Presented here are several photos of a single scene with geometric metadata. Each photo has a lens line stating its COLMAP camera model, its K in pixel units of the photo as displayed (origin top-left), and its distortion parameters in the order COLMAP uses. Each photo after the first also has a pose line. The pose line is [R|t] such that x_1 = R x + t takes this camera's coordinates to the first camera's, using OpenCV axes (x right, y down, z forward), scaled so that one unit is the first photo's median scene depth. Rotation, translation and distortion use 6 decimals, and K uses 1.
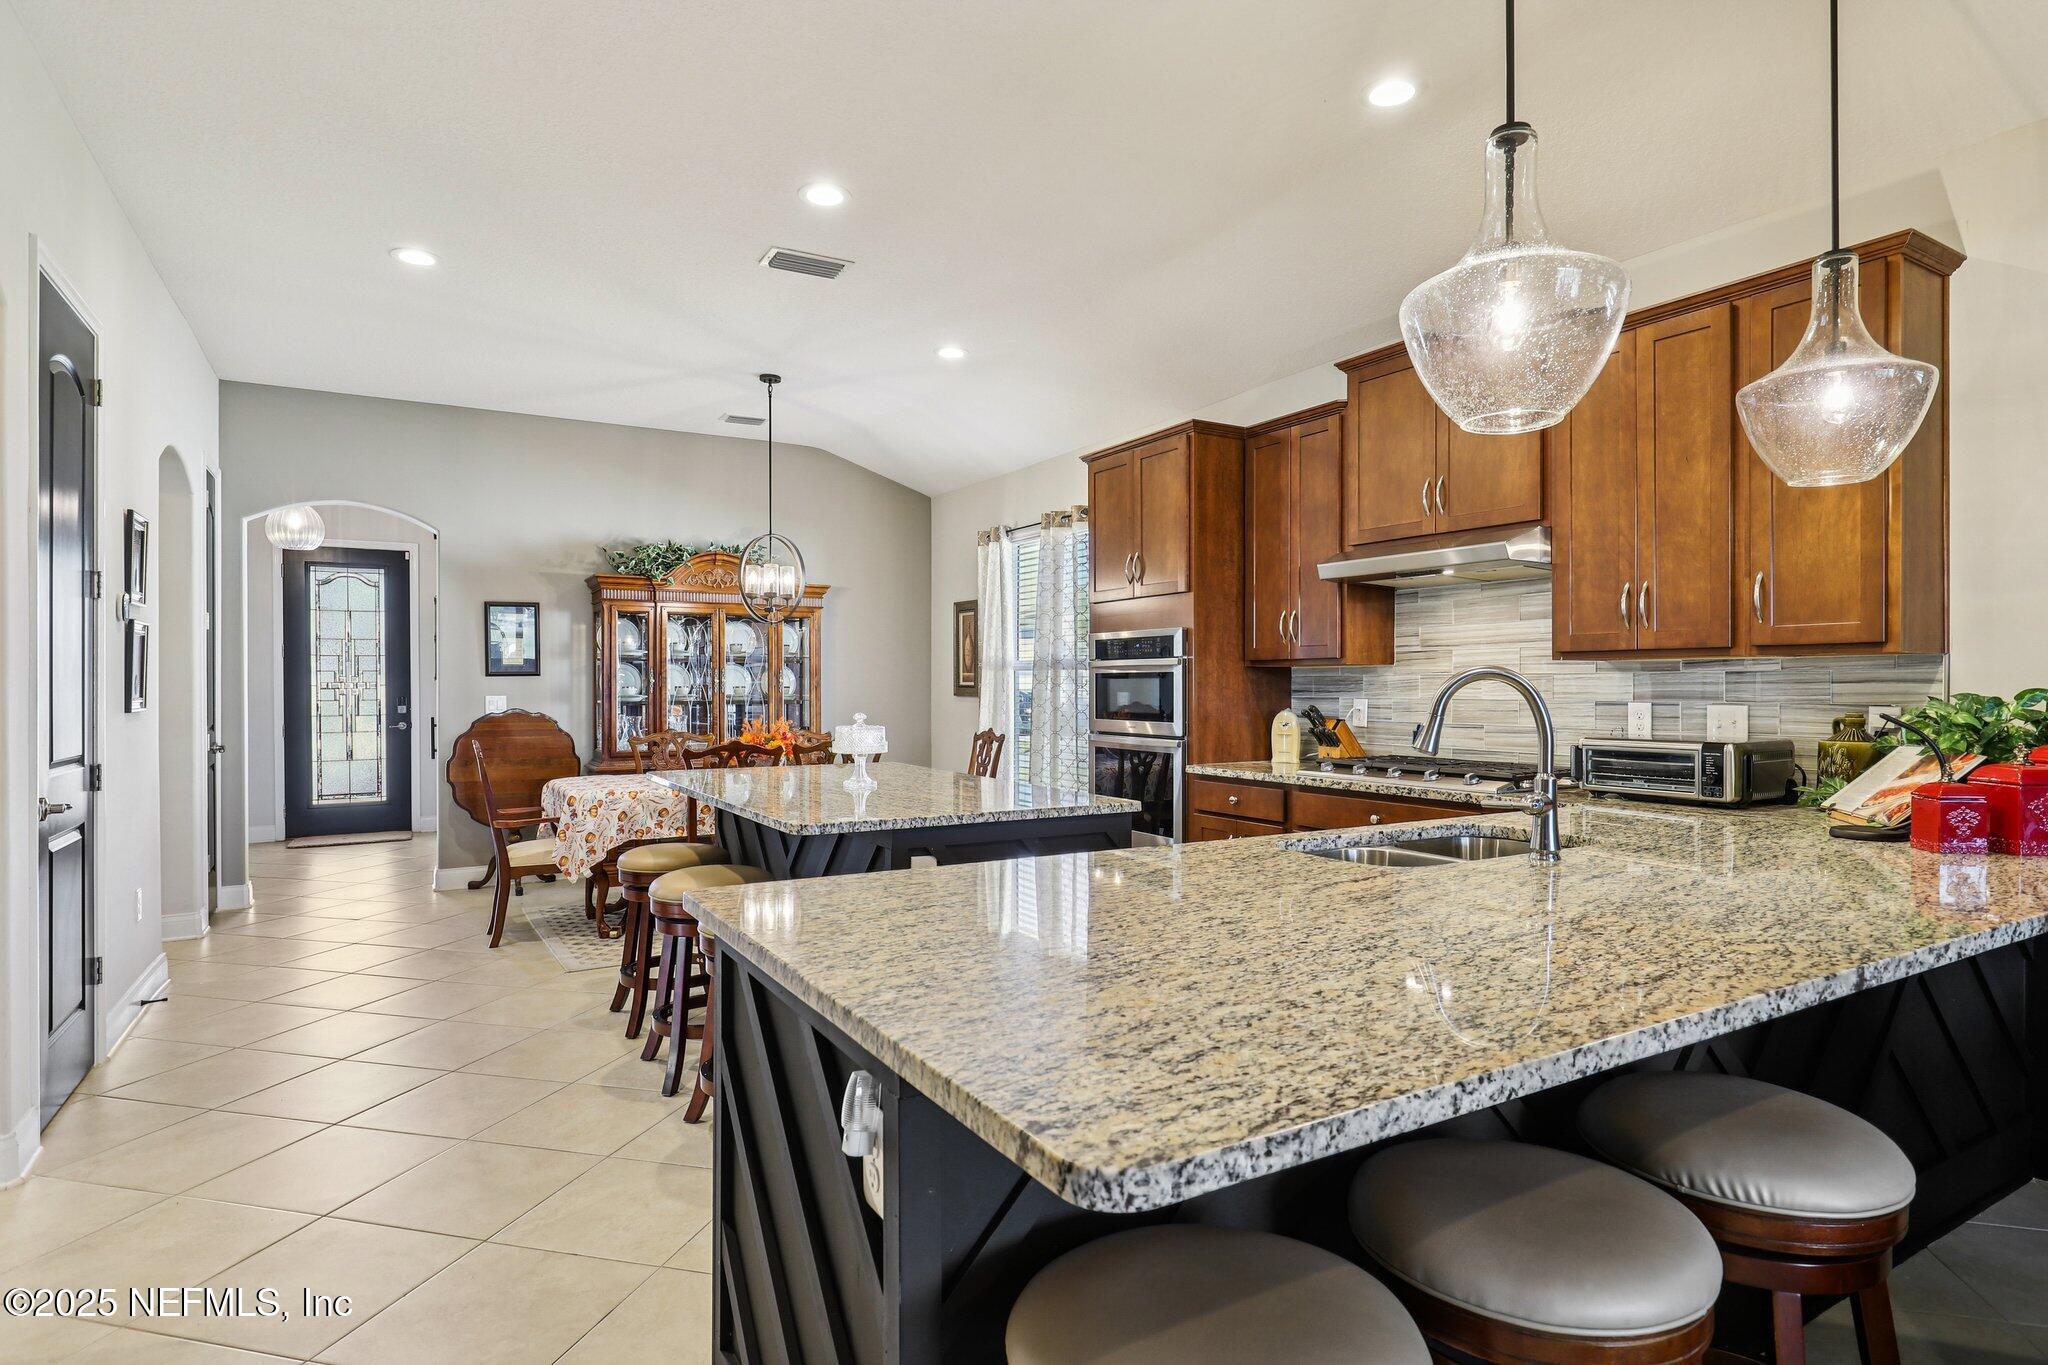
lens RADIAL K [[1079.4, 0, 1031.5], [0, 1079.4, 688.5], [0, 0, 1]] dist [-0.000635, -0.000074]
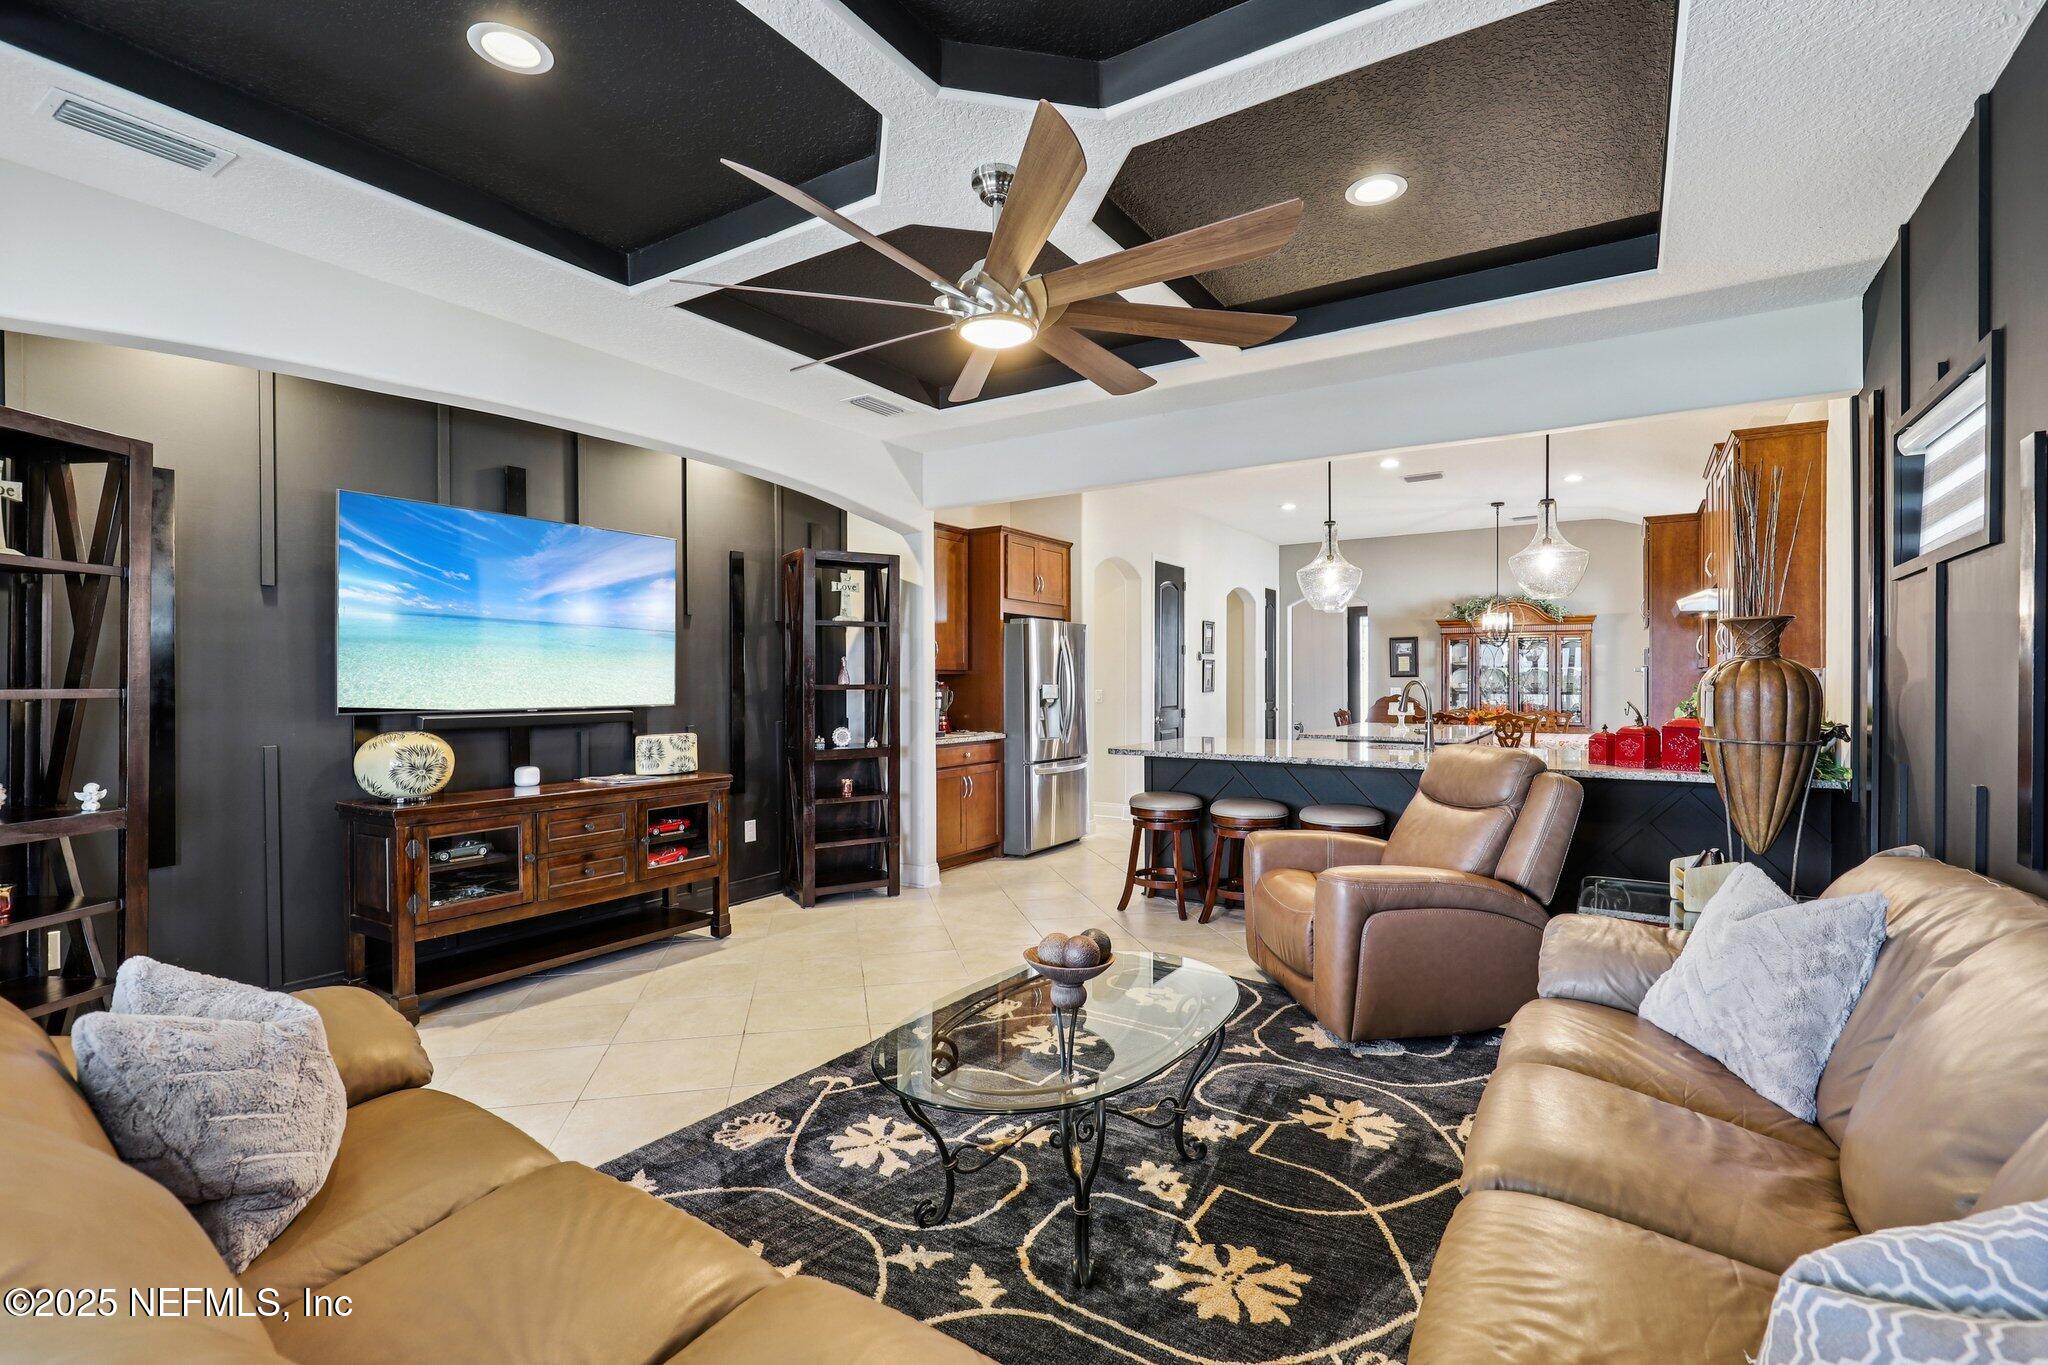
lens RADIAL K [[946.1, 0, 1024.0], [0, 946.1, 682.5], [0, 0, 1]] dist [-0.002427, -0.000636]
pose [[0.447416, 0.000465, -0.894326, 1.002820], [0.000802, 0.999999, 0.000921, -0.006845], [0.894325, -0.001129, 0.447416, -0.454646]]
